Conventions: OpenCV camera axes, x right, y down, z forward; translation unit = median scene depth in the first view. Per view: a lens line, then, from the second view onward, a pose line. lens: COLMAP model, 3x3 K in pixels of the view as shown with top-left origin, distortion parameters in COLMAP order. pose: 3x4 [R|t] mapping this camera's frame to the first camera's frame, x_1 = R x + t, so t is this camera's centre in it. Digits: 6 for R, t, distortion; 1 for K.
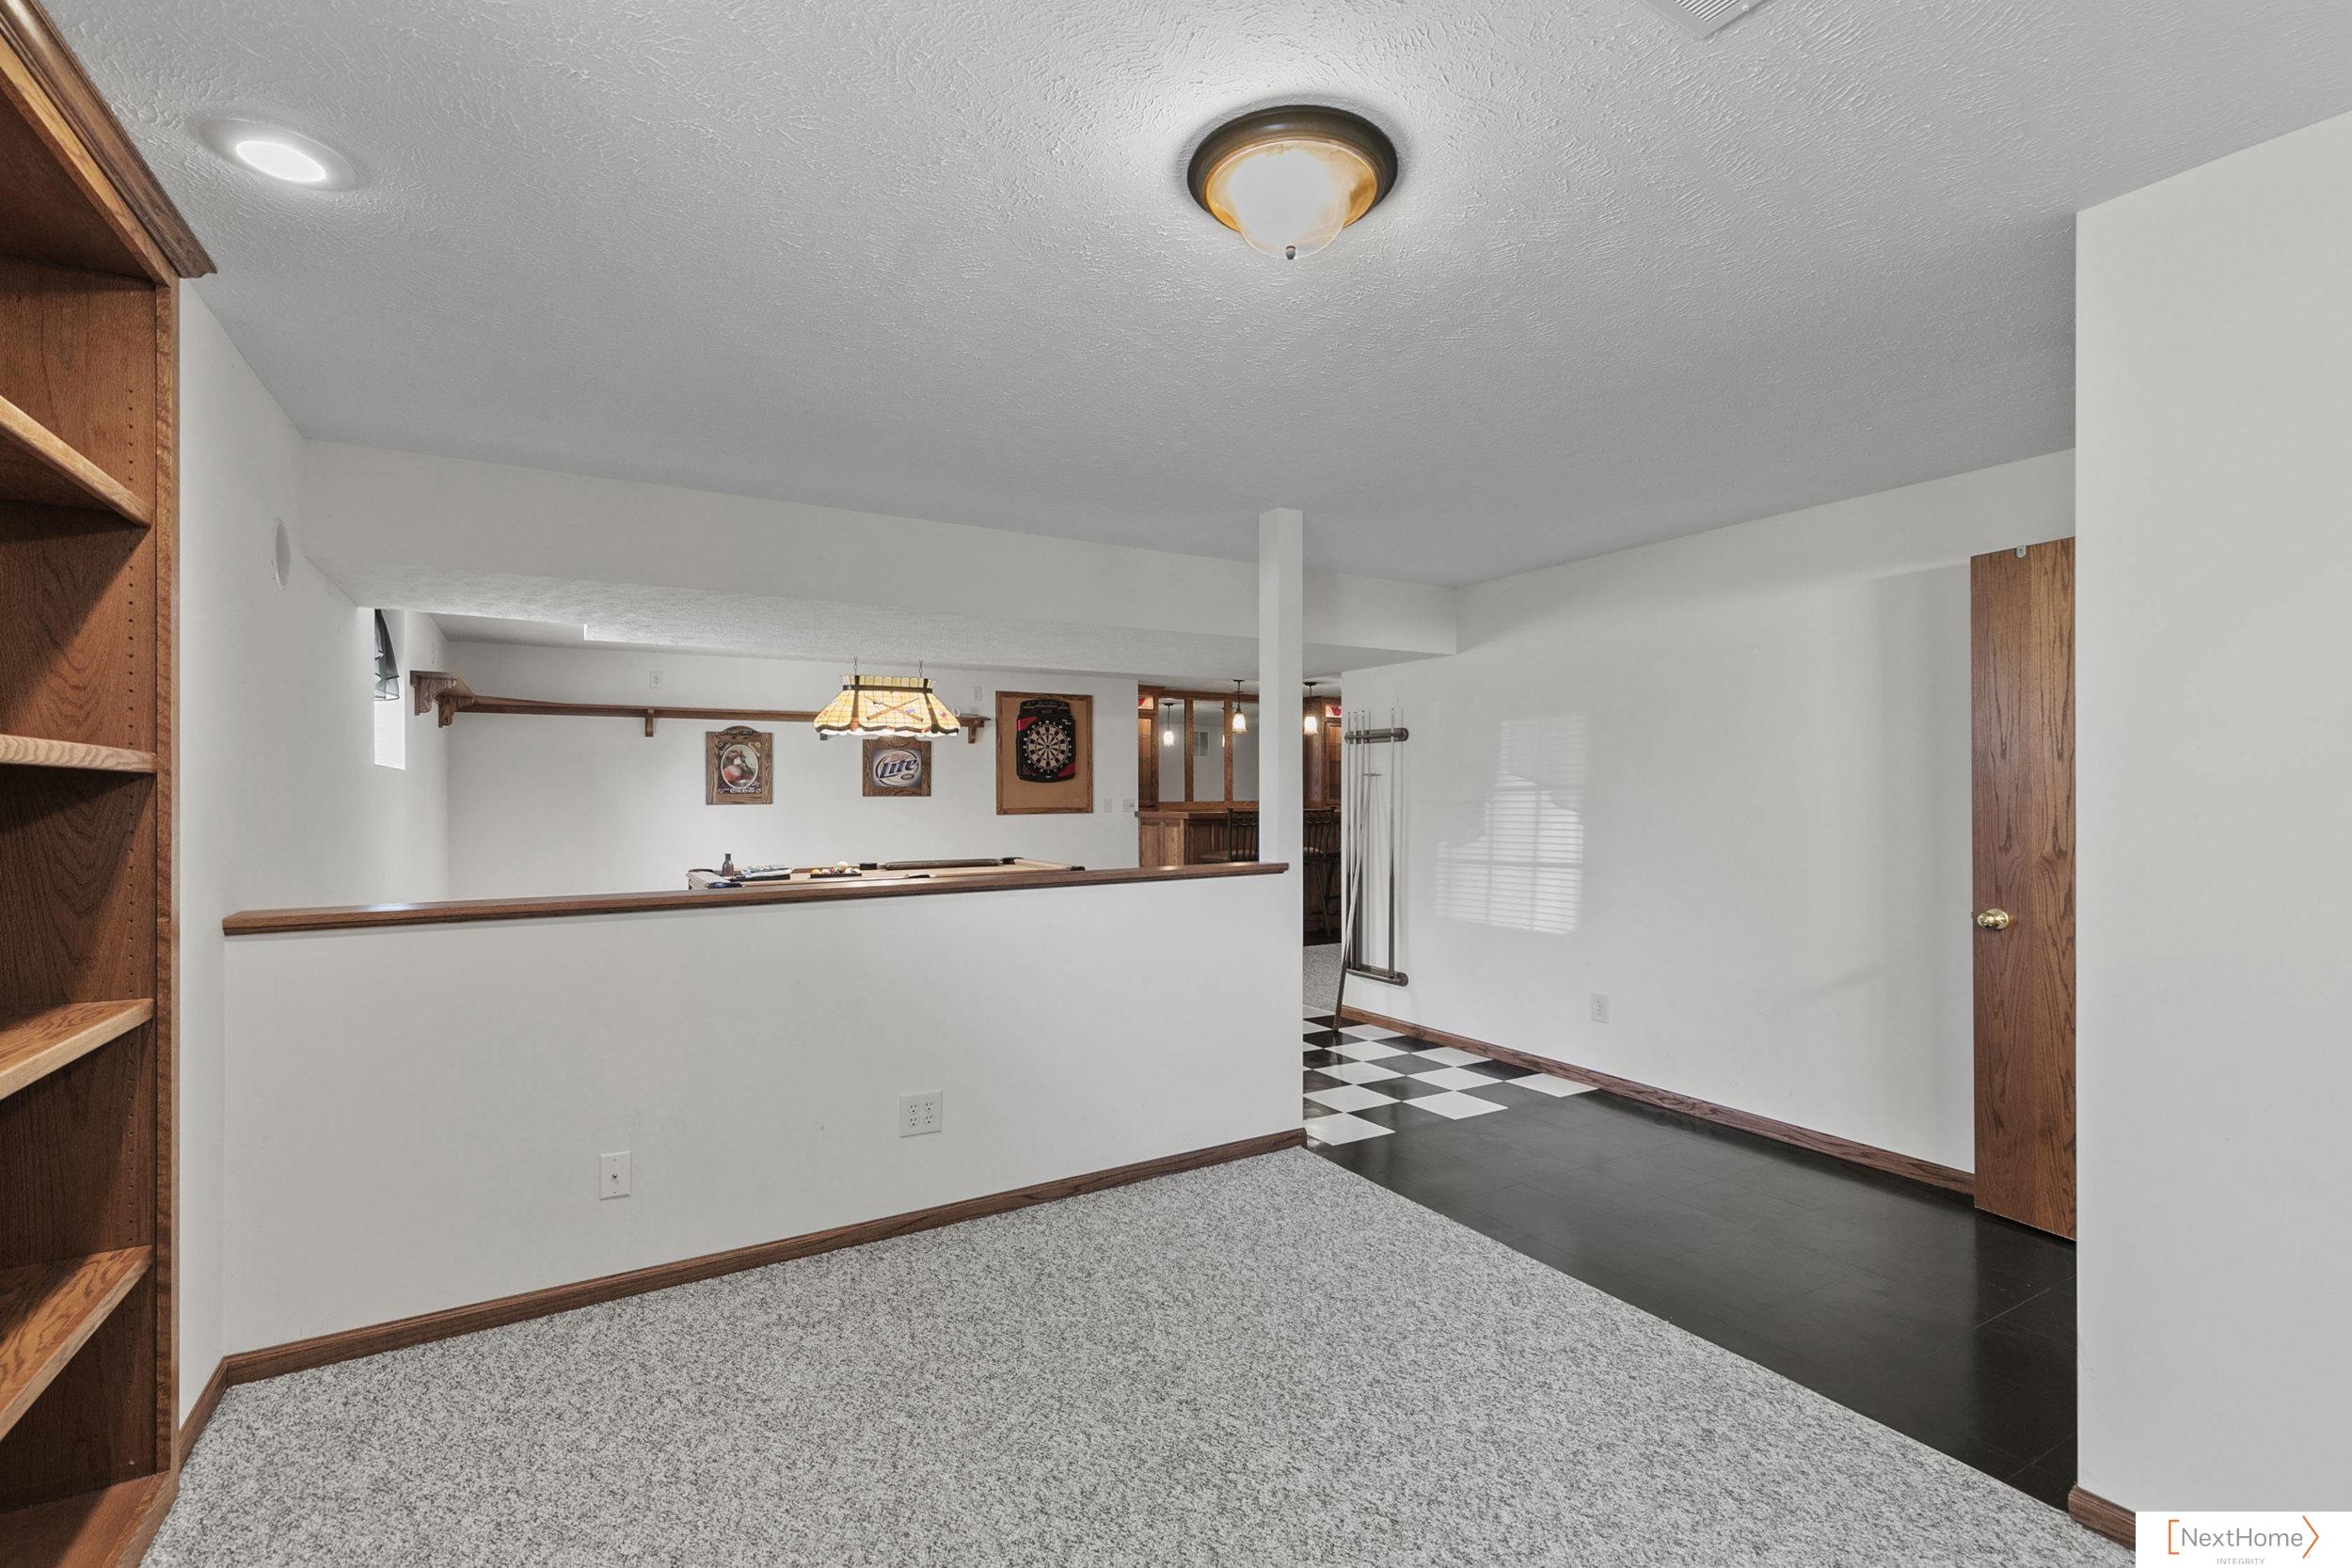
lens RADIAL K [[1067.2, 0, 1185.8], [0, 1067.2, 789.5], [0, 0, 1]] dist [0.007128, -0.000447]
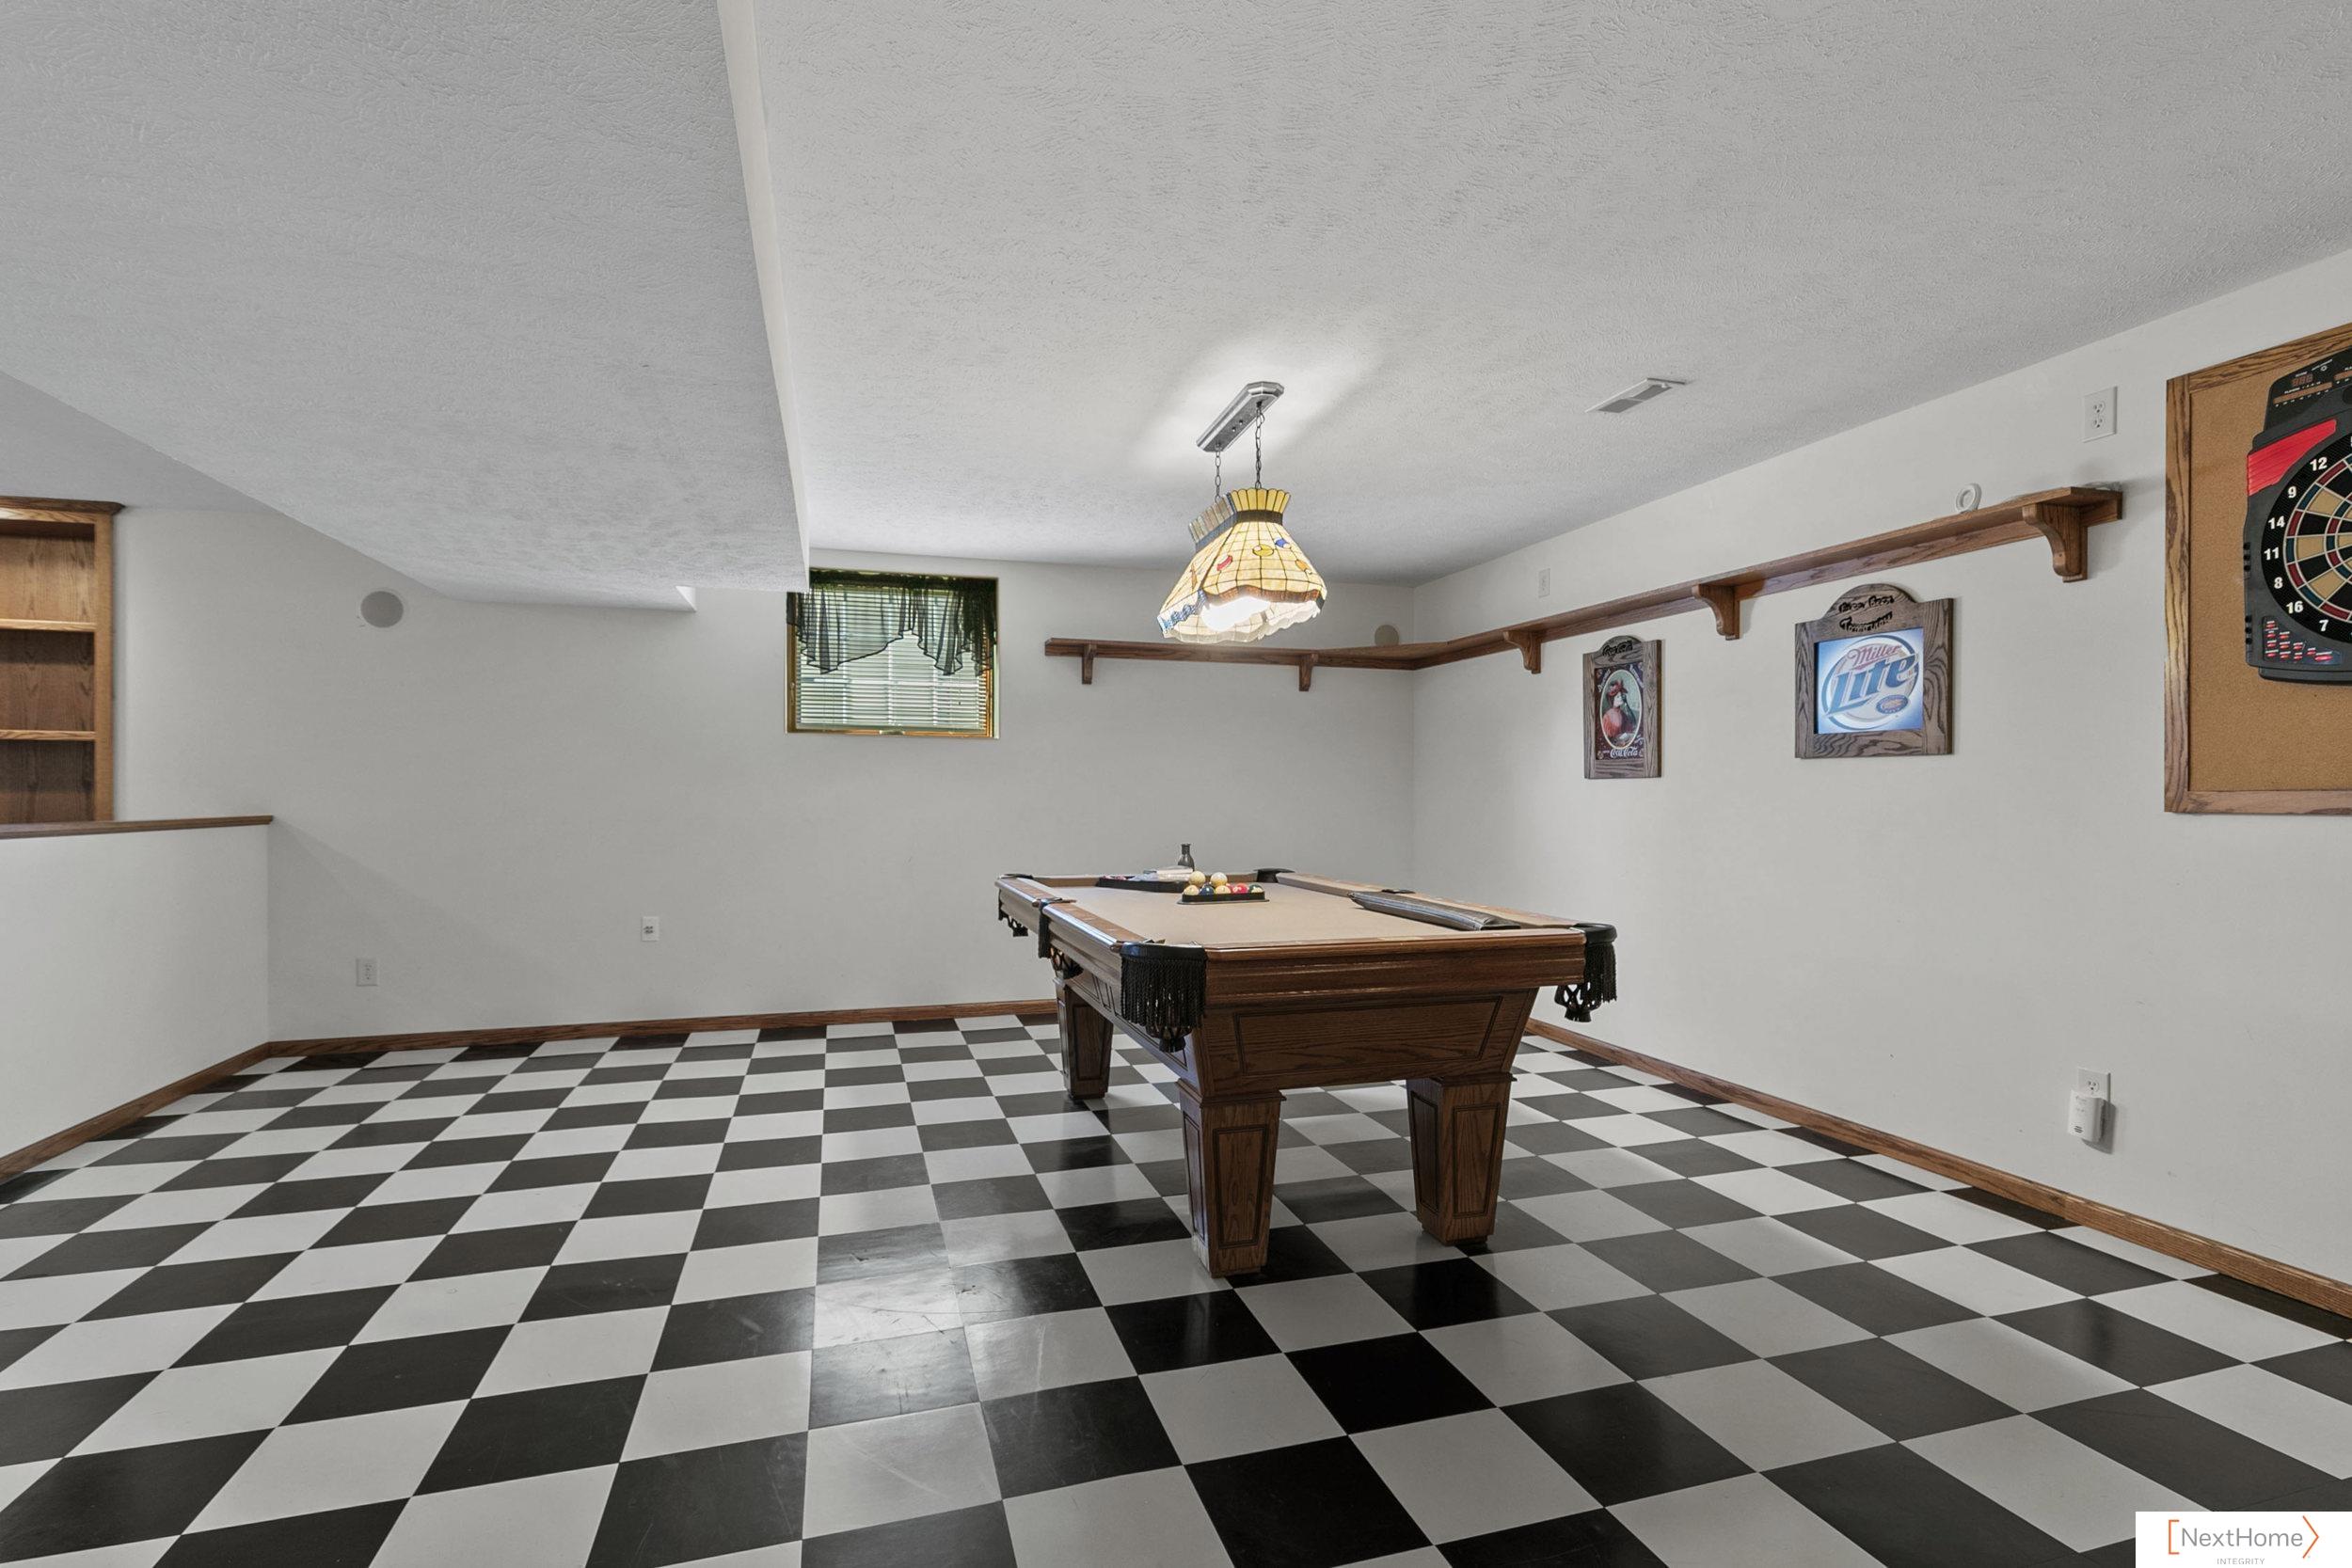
lens RADIAL K [[1138.9, 0, 1183.8], [0, 1138.9, 789.4], [0, 0, 1]] dist [0.000789, -0.003099]
pose [[-0.240654, -0.003329, -0.970605, 0.204114], [-0.005969, 0.999980, -0.001950, 0.022021], [0.970593, 0.005324, -0.240669, 0.921981]]
